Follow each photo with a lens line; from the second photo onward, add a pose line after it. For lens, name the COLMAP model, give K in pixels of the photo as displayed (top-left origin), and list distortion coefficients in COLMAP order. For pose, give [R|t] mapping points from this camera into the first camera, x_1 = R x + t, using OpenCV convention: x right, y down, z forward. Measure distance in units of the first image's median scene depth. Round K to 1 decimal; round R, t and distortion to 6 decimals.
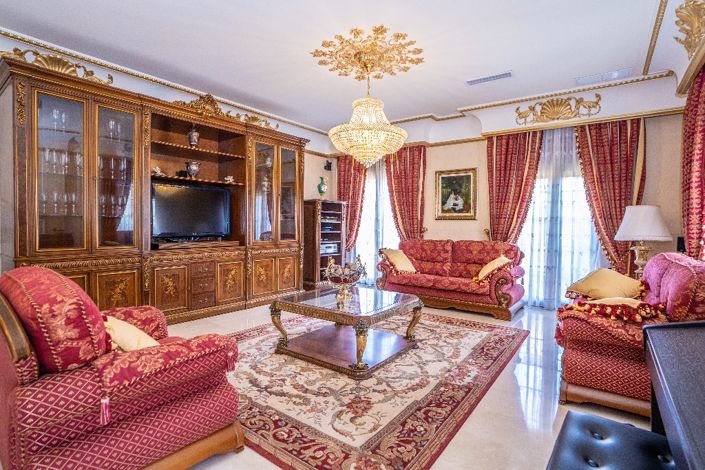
lens RADIAL K [[347.7, 0, 349.9], [0, 347.7, 235.9], [0, 0, 1]] dist [-0.056839, 0.029100]
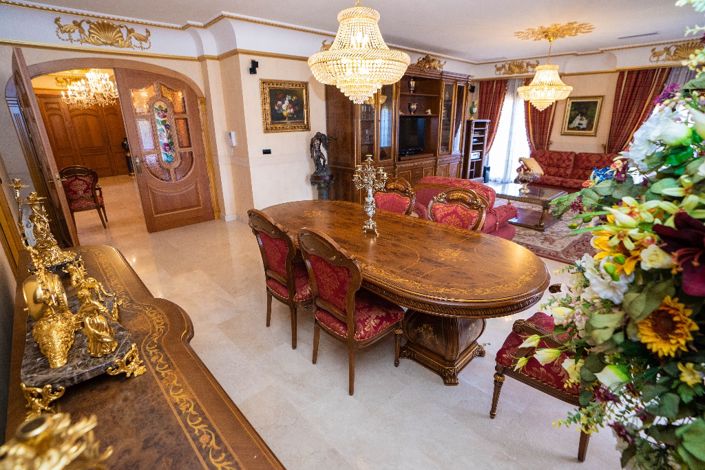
lens RADIAL K [[347.7, 0, 349.9], [0, 347.7, 235.9], [0, 0, 1]] dist [-0.056839, 0.029100]
pose [[0.987269, 0.036447, -0.154830, -0.367593], [0.012119, 0.953329, 0.301690, -0.088643], [0.158600, -0.299725, 0.940750, -0.521967]]
